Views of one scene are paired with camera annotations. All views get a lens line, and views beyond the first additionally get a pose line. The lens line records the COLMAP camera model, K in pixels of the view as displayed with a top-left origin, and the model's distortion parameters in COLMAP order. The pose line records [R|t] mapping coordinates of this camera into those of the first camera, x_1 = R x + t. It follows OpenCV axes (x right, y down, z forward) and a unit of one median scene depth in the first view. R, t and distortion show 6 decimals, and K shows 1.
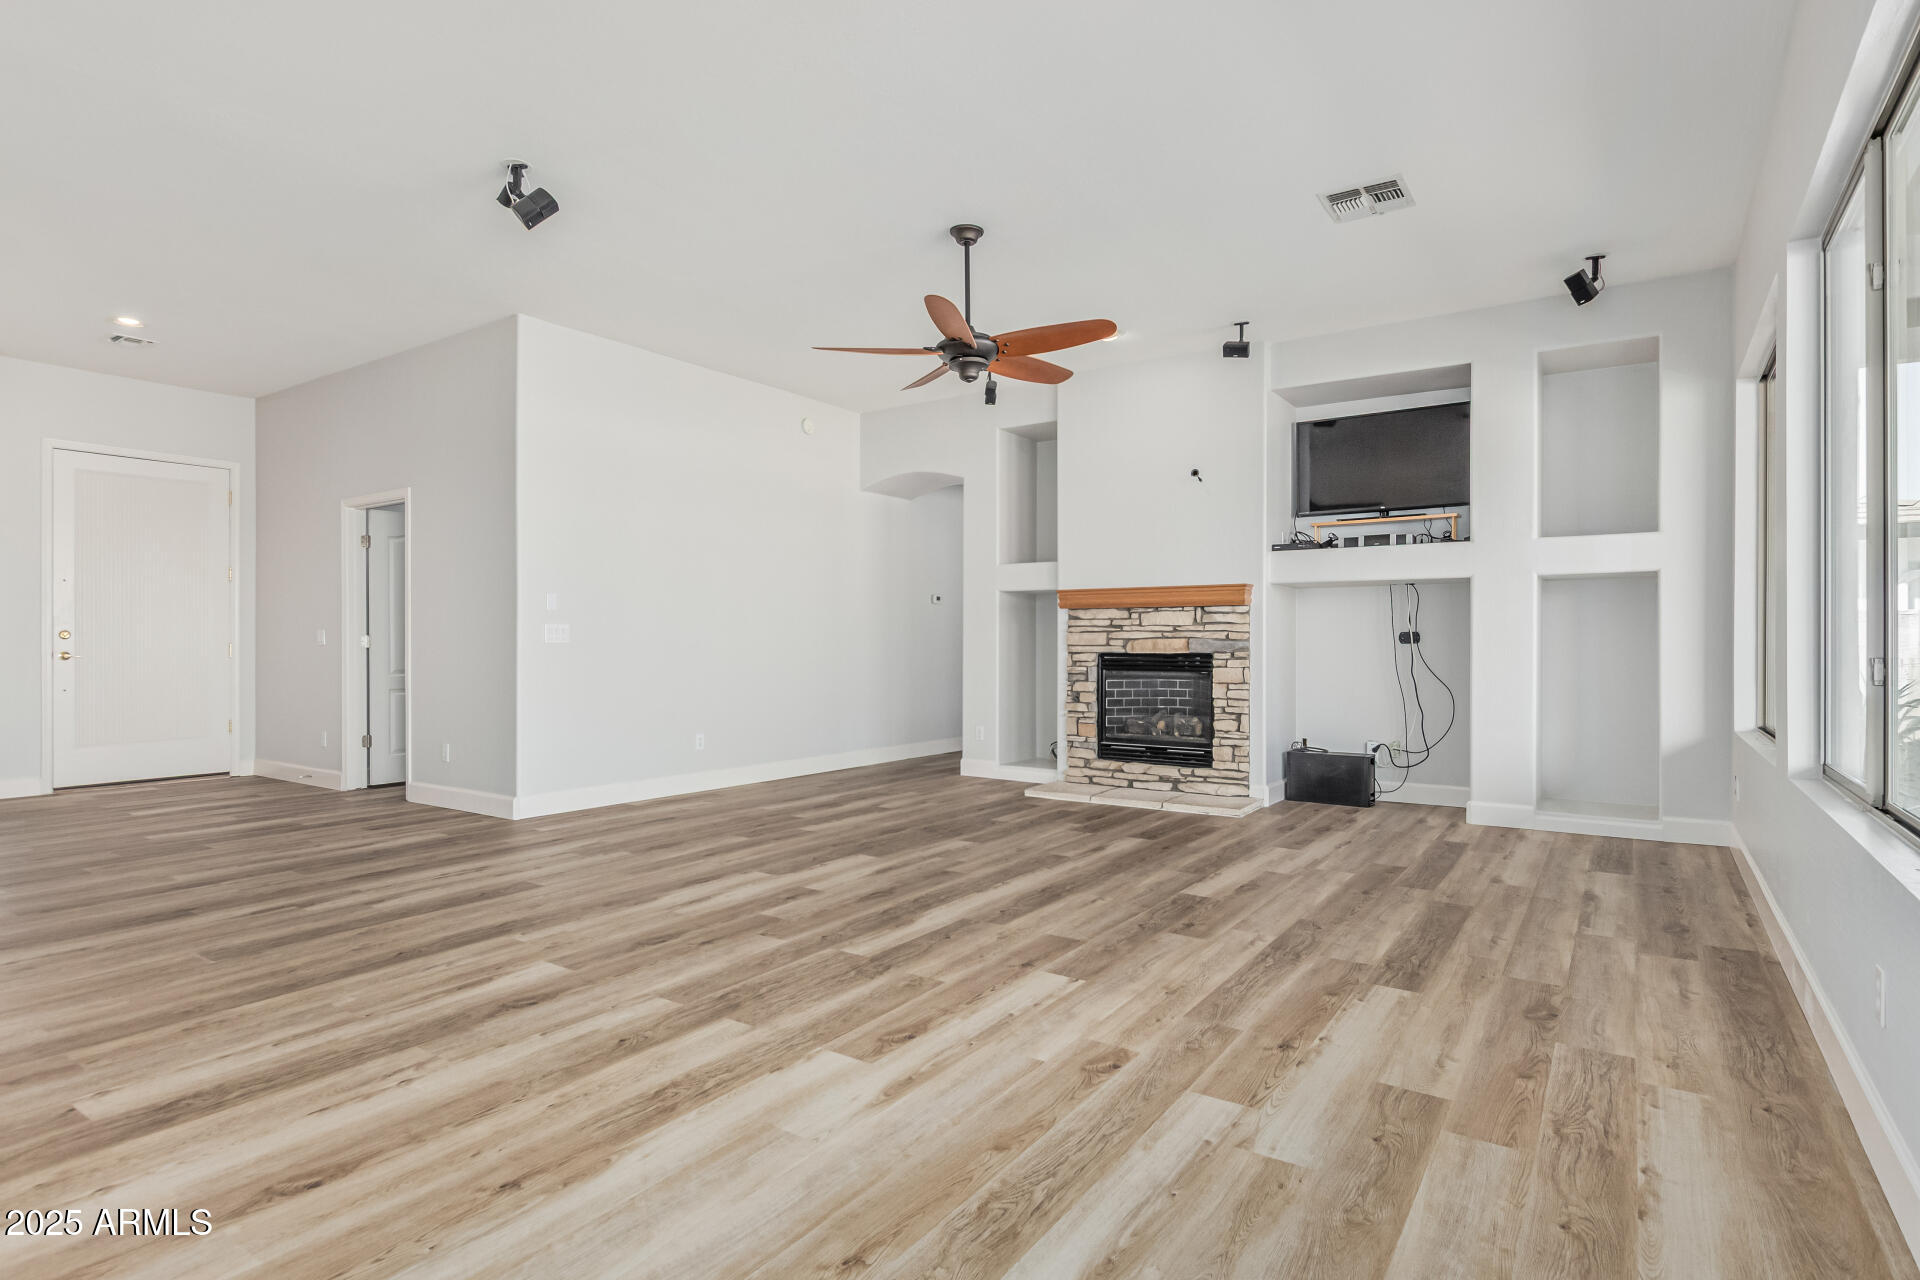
lens RADIAL K [[980.5, 0, 959.2], [0, 980.5, 642.2], [0, 0, 1]] dist [0.008302, -0.005913]
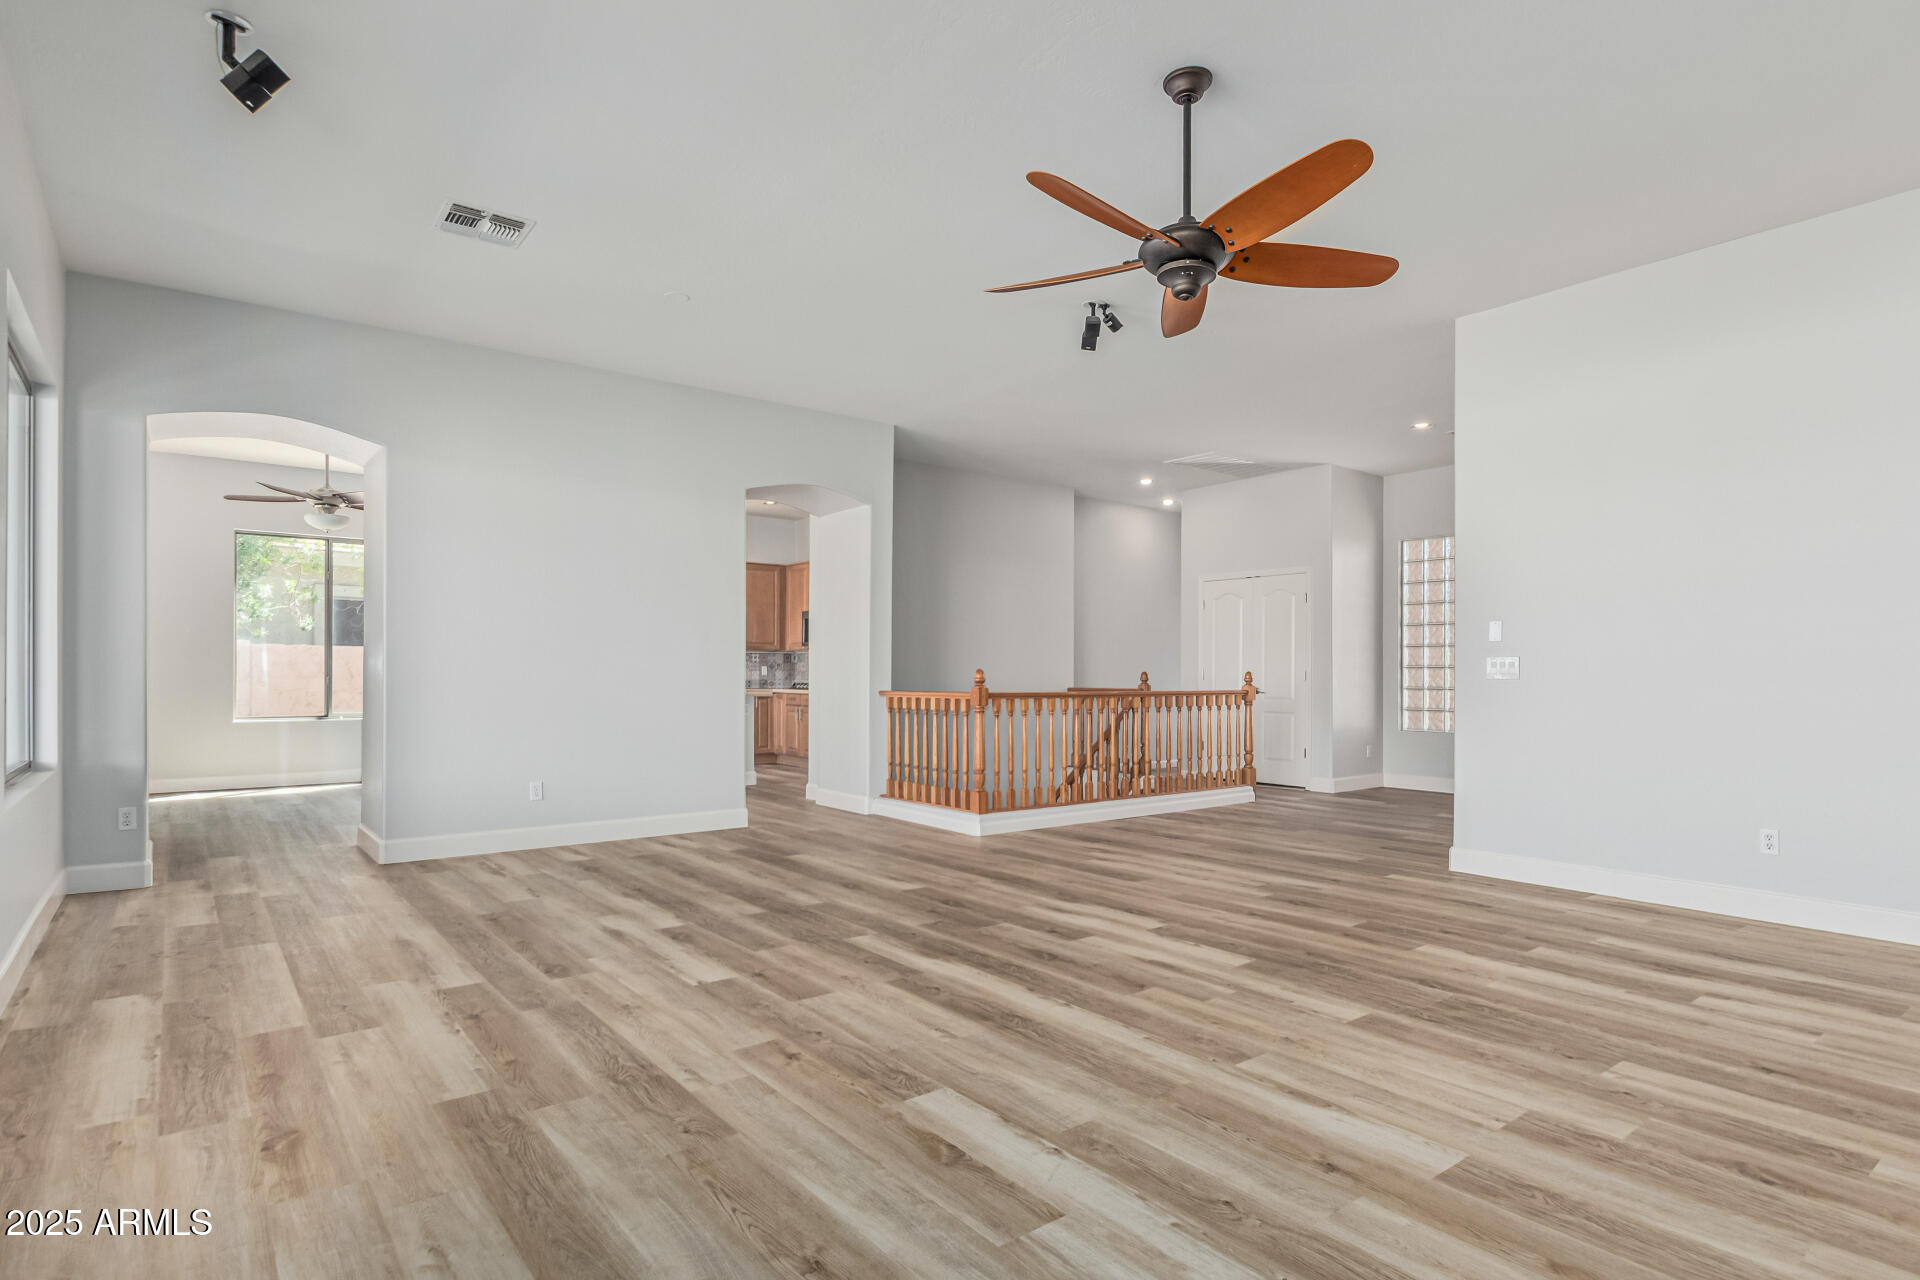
lens RADIAL K [[980.5, 0, 932.0], [0, 980.5, 675.2], [0, 0, 1]] dist [0.008302, -0.005913]
pose [[-0.311582, -0.002418, -0.950216, 0.903398], [-0.002229, 0.999996, -0.001813, 0.004417], [0.950217, 0.001553, -0.311586, 1.333814]]
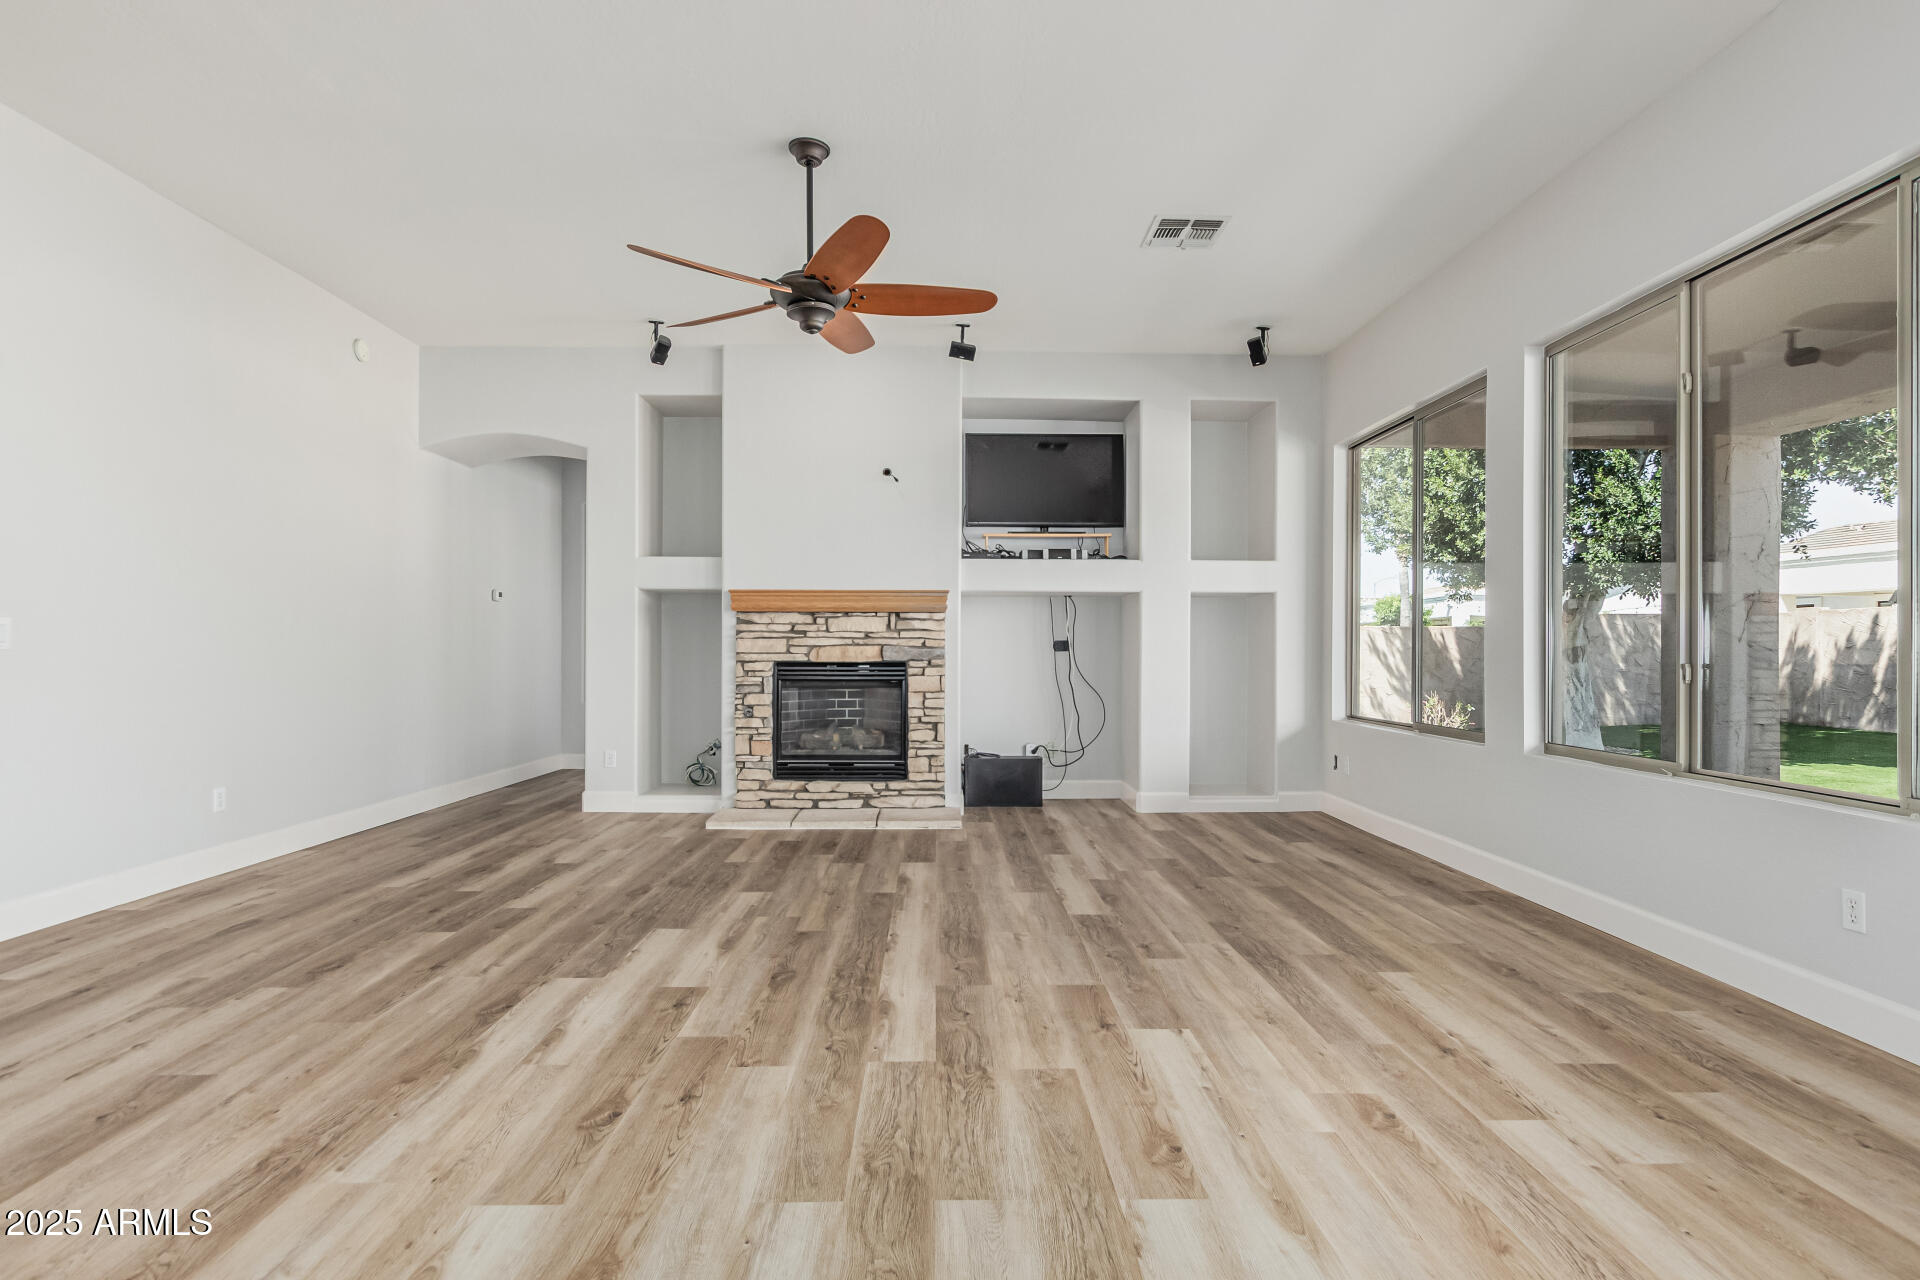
lens RADIAL K [[980.5, 0, 942.7], [0, 980.5, 657.8], [0, 0, 1]] dist [0.008302, -0.005913]
pose [[0.814061, -0.003036, 0.580771, -0.482653], [-0.002309, 0.999962, 0.008463, -0.001019], [-0.580774, -0.008230, 0.814023, 0.339700]]
